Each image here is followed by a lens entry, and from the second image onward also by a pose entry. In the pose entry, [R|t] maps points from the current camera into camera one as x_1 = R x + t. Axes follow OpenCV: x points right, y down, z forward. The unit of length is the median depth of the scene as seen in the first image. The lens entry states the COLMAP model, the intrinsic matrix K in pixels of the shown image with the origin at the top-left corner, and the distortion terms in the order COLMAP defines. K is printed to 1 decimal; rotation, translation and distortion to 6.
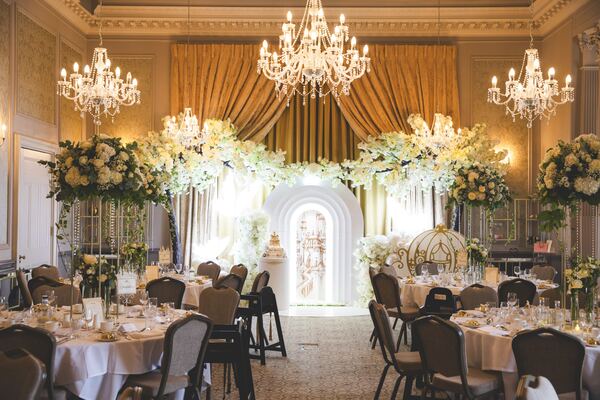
lens RADIAL K [[984.6, 0, 300.0], [0, 984.6, 200.0], [0, 0, 1]] dist [0.170672, -0.044334]
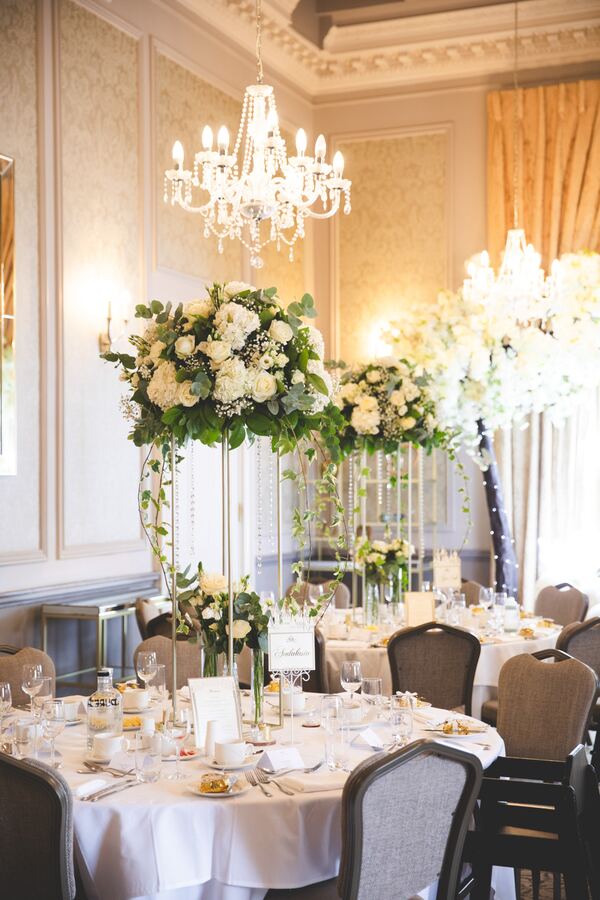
lens RADIAL K [[1477.0, 0, 300.1], [0, 1477.0, 463.2], [0, 0, 1]] dist [0.170672, -0.044334]
pose [[0.921182, -0.018063, -0.388711, 0.062370], [0.019438, 0.999811, -0.000396, 0.009680], [0.388645, -0.007191, 0.921359, 0.420099]]
